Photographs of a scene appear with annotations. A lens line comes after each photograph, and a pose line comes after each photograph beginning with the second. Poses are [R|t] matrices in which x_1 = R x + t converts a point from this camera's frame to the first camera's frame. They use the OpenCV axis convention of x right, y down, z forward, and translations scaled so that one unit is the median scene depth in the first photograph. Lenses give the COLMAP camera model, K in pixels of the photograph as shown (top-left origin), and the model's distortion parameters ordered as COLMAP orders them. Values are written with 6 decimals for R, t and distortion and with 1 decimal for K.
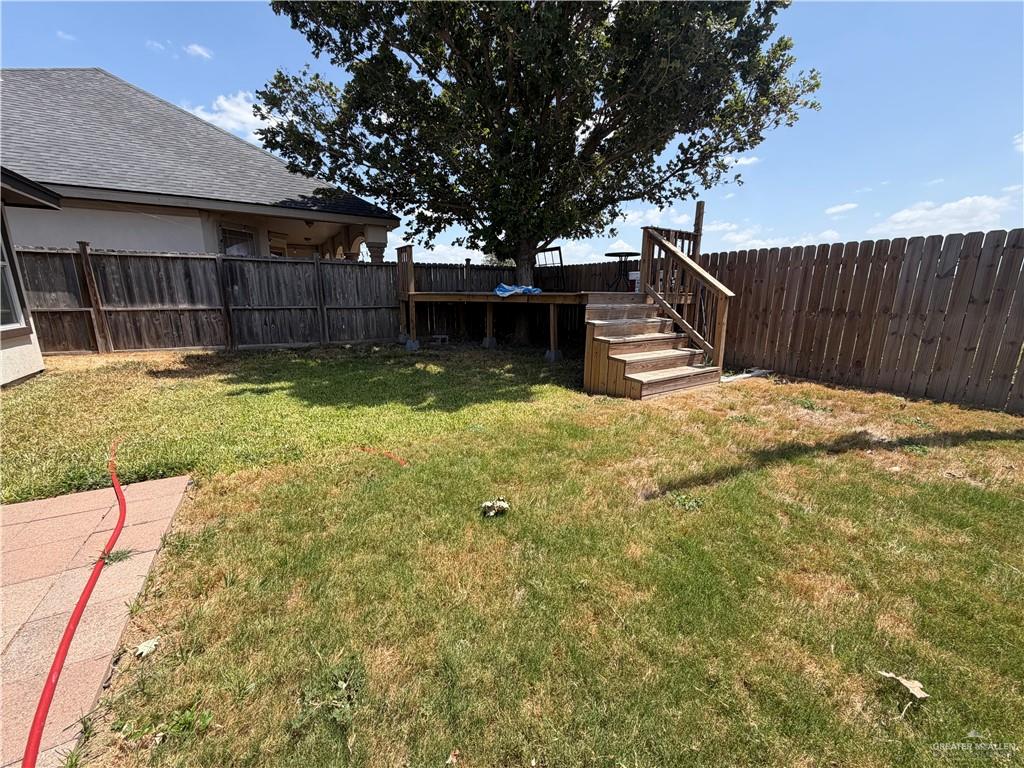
lens RADIAL K [[407.7, 0, 509.8], [0, 407.7, 383.7], [0, 0, 1]] dist [-0.002298, -0.000127]
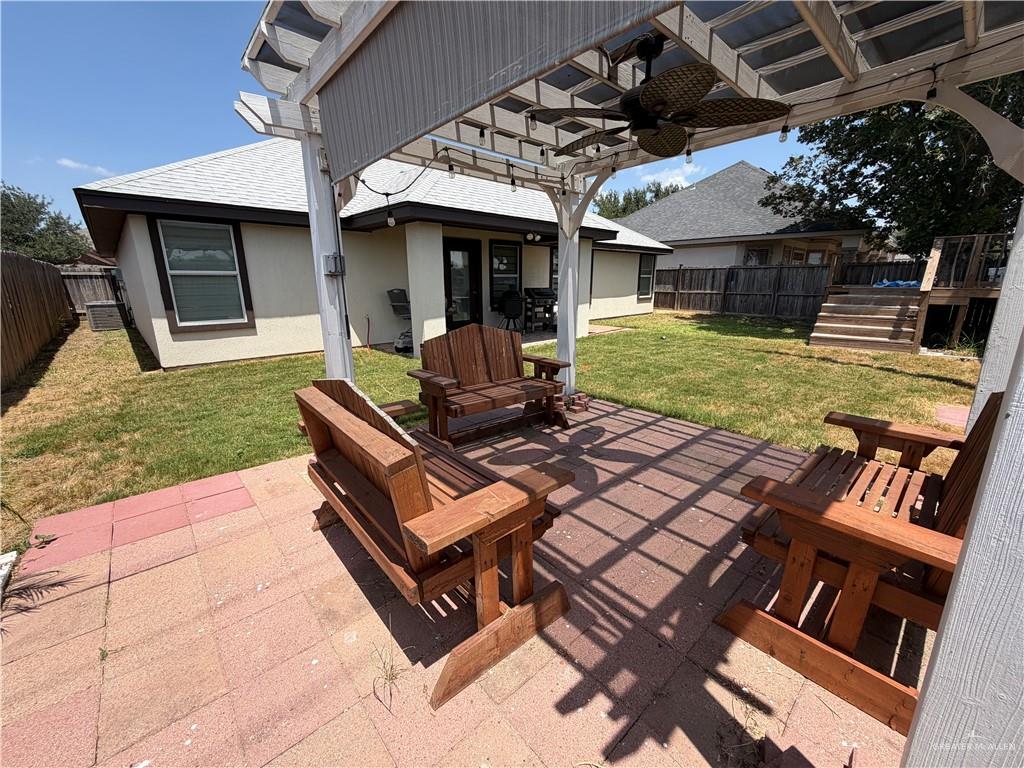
lens RADIAL K [[407.7, 0, 512.2], [0, 407.7, 383.8], [0, 0, 1]] dist [-0.002298, -0.000127]
pose [[0.188500, 0.225962, -0.955724, 1.126393], [-0.216889, 0.958719, 0.183892, 0.096827], [0.957824, 0.172622, 0.229727, -0.366572]]
